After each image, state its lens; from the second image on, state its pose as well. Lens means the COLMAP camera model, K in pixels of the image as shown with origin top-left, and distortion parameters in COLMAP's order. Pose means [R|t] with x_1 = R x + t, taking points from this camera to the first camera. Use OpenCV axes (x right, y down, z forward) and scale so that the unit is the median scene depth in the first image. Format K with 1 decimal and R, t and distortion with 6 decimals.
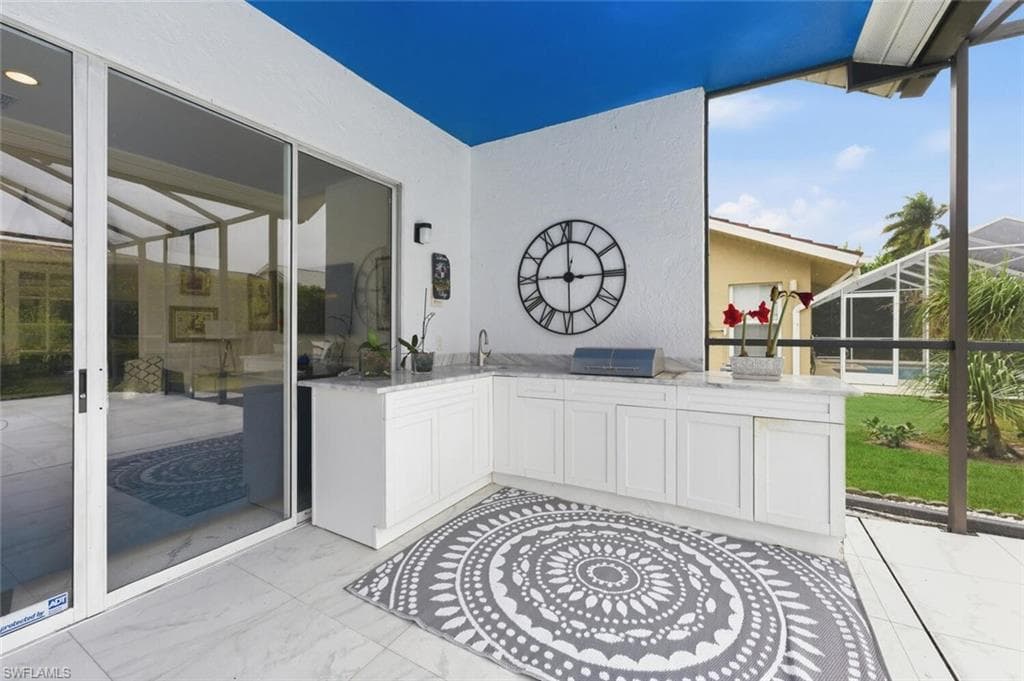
lens RADIAL K [[421.1, 0, 512.0], [0, 421.1, 330.2], [0, 0, 1]] dist [-0.002276, 0.000096]
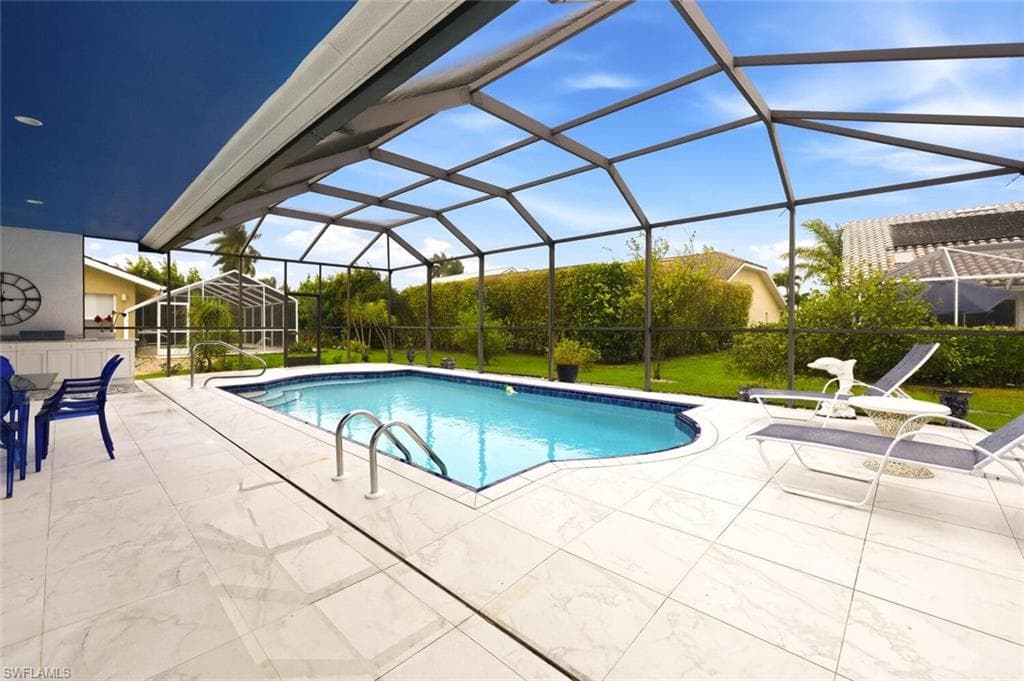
lens RADIAL K [[421.1, 0, 512.0], [0, 421.1, 330.2], [0, 0, 1]] dist [-0.002276, 0.000096]
pose [[0.242533, -0.012508, 0.970062, -1.367608], [-0.006322, 0.999875, 0.014473, -0.015113], [-0.970123, -0.009643, 0.242424, -2.133250]]
